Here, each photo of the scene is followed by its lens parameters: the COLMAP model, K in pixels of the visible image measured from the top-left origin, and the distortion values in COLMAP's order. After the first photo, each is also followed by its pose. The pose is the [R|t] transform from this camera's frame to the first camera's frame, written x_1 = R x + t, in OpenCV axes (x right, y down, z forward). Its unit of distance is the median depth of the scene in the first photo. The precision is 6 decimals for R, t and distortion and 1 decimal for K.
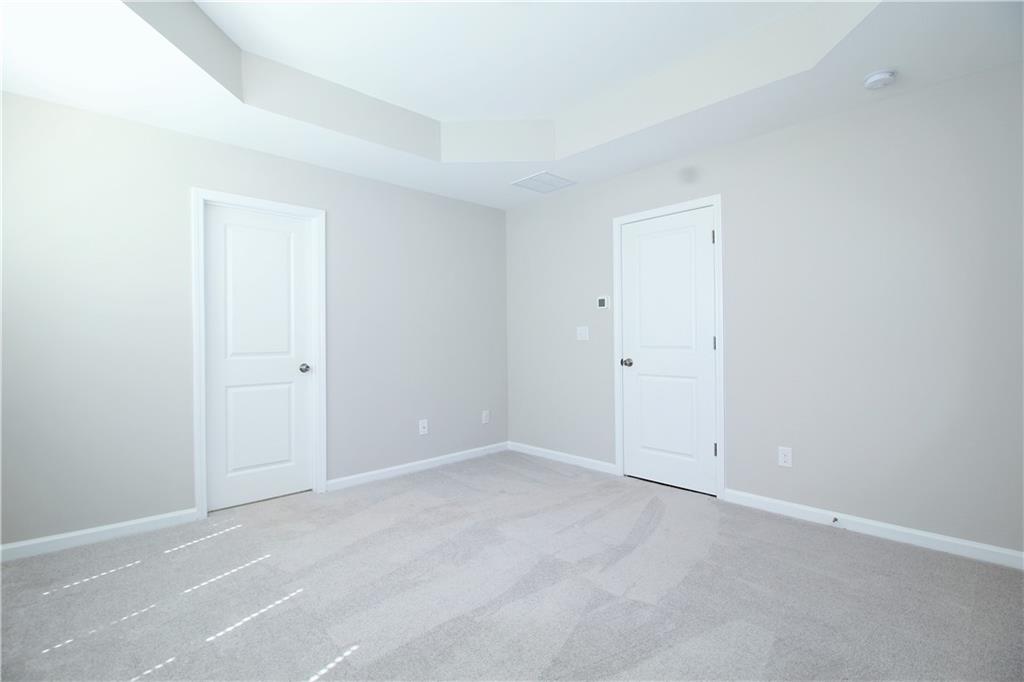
lens RADIAL K [[478.1, 0, 512.3], [0, 478.1, 331.0], [0, 0, 1]] dist [-0.026941, -0.000734]
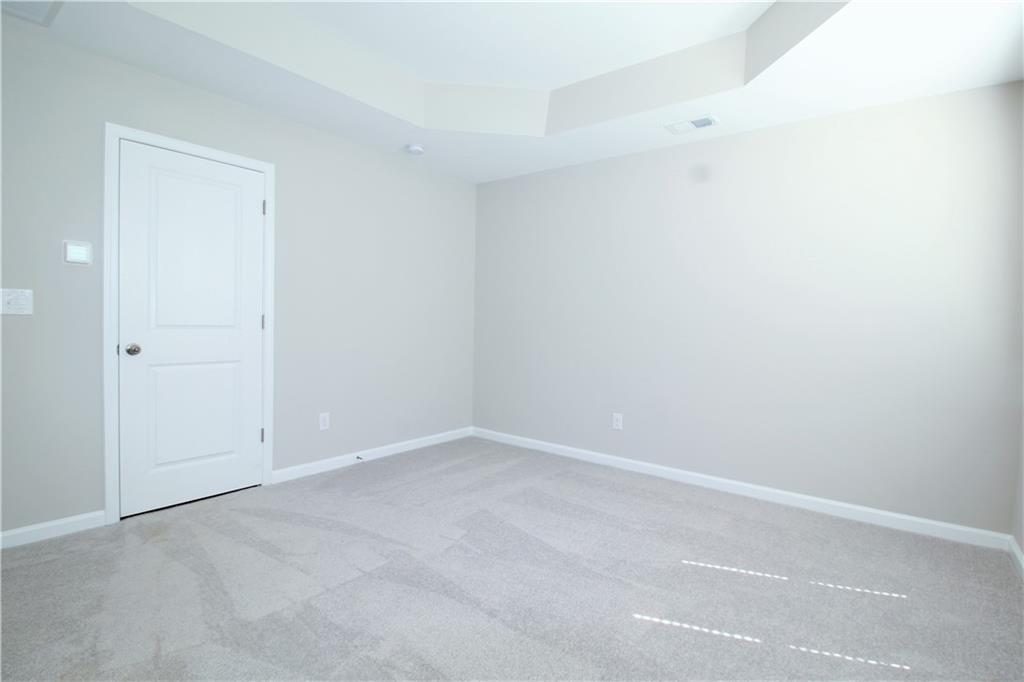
lens RADIAL K [[482.4, 0, 512.0], [0, 482.4, 341.0], [0, 0, 1]] dist [0.000397, -0.000090]
pose [[-0.152148, -0.030649, 0.987882, -0.577083], [-0.033736, 0.999098, 0.025802, 0.020805], [-0.987782, -0.029402, -0.153045, 0.647750]]
